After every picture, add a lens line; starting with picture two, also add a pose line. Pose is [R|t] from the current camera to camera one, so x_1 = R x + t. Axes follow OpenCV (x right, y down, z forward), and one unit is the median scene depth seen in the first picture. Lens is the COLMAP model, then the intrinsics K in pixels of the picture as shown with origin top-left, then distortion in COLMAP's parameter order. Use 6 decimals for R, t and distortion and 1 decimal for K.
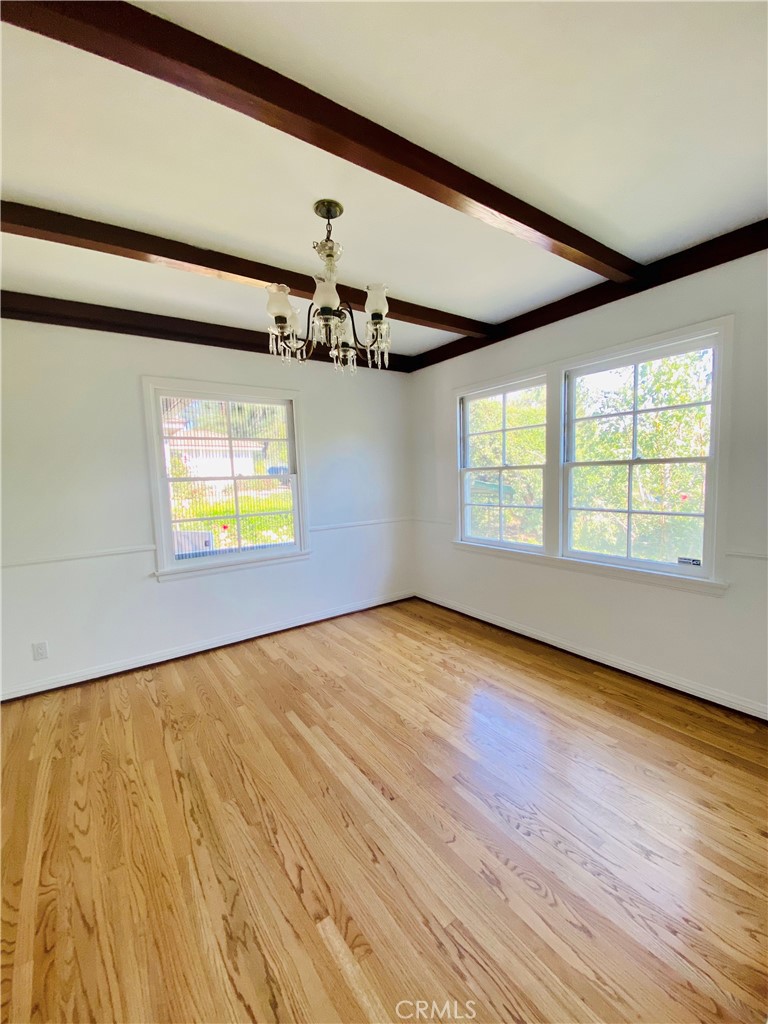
lens RADIAL K [[416.4, 0, 373.3], [0, 416.4, 506.6], [0, 0, 1]] dist [0.003976, -0.010280]
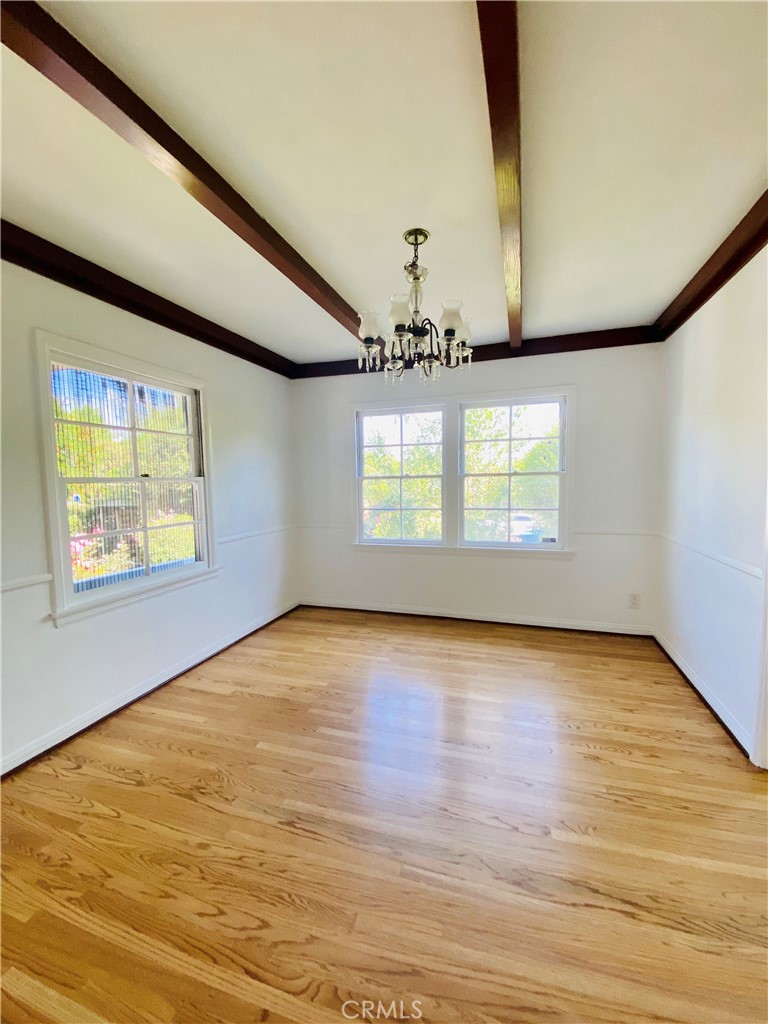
lens RADIAL K [[416.4, 0, 389.4], [0, 416.4, 504.5], [0, 0, 1]] dist [0.003976, -0.010280]
pose [[0.795942, -0.014342, 0.605203, -0.511494], [0.038252, 0.998913, -0.026636, 0.017860], [-0.604163, 0.044351, 0.795626, 0.112004]]
